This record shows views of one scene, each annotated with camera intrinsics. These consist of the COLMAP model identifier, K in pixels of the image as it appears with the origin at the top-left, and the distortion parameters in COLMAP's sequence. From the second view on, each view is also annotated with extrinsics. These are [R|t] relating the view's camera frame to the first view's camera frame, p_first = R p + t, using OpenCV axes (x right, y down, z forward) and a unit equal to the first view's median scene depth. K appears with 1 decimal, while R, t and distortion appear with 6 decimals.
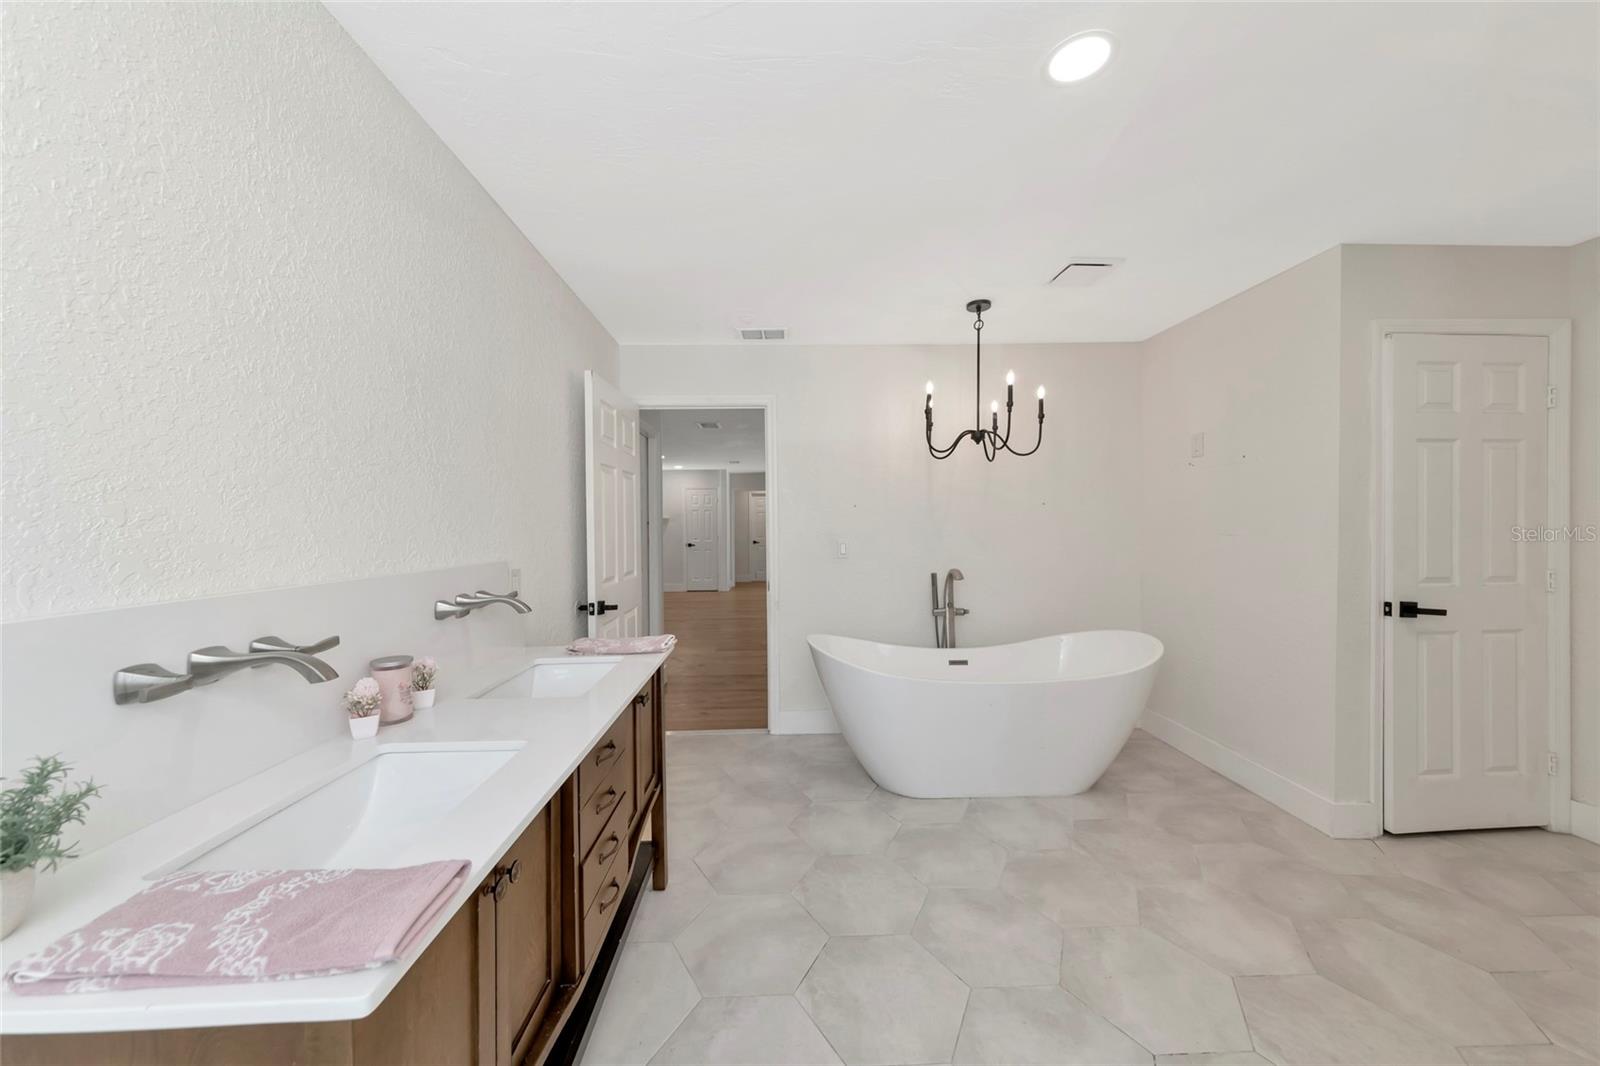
lens RADIAL K [[553.9, 0, 802.7], [0, 553.9, 527.0], [0, 0, 1]] dist [0.001371, 0.000044]
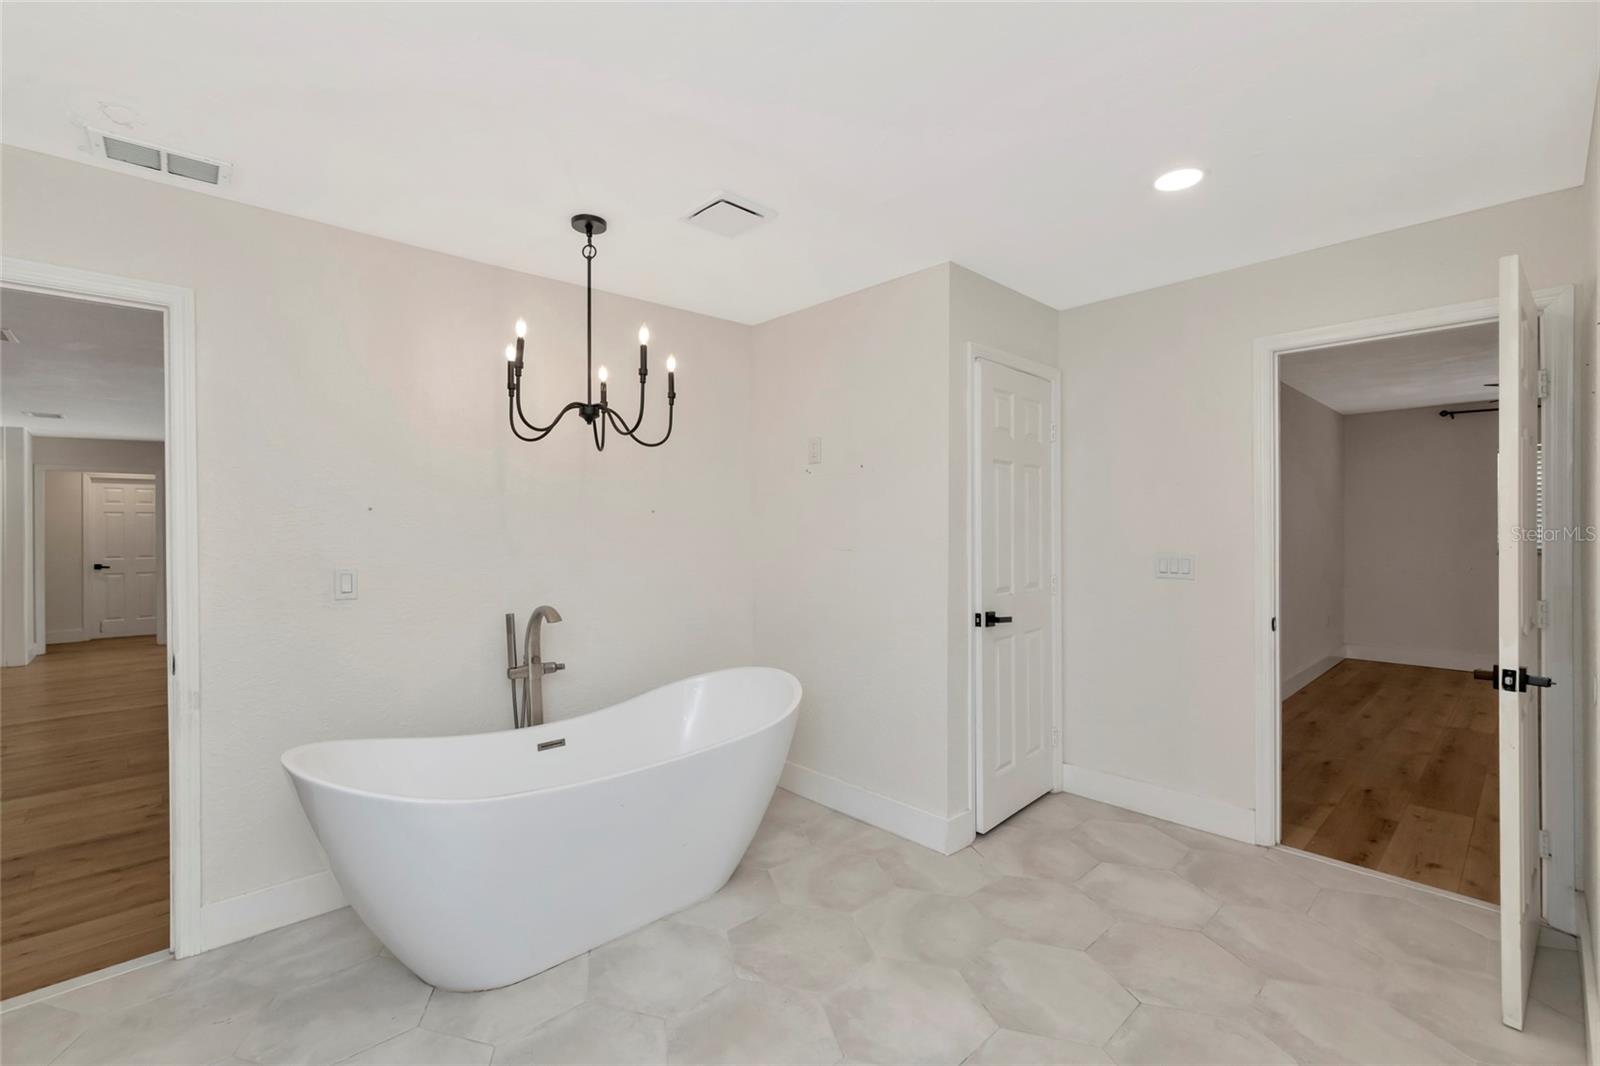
lens RADIAL K [[678.7, 0, 763.9], [0, 678.7, 527.6], [0, 0, 1]] dist [-0.000001, 0.000351]
pose [[0.761506, 0.000352, 0.648158, -0.068211], [0.003812, 0.999980, -0.005021, -0.017730], [-0.648147, 0.006294, 0.761490, 0.233524]]
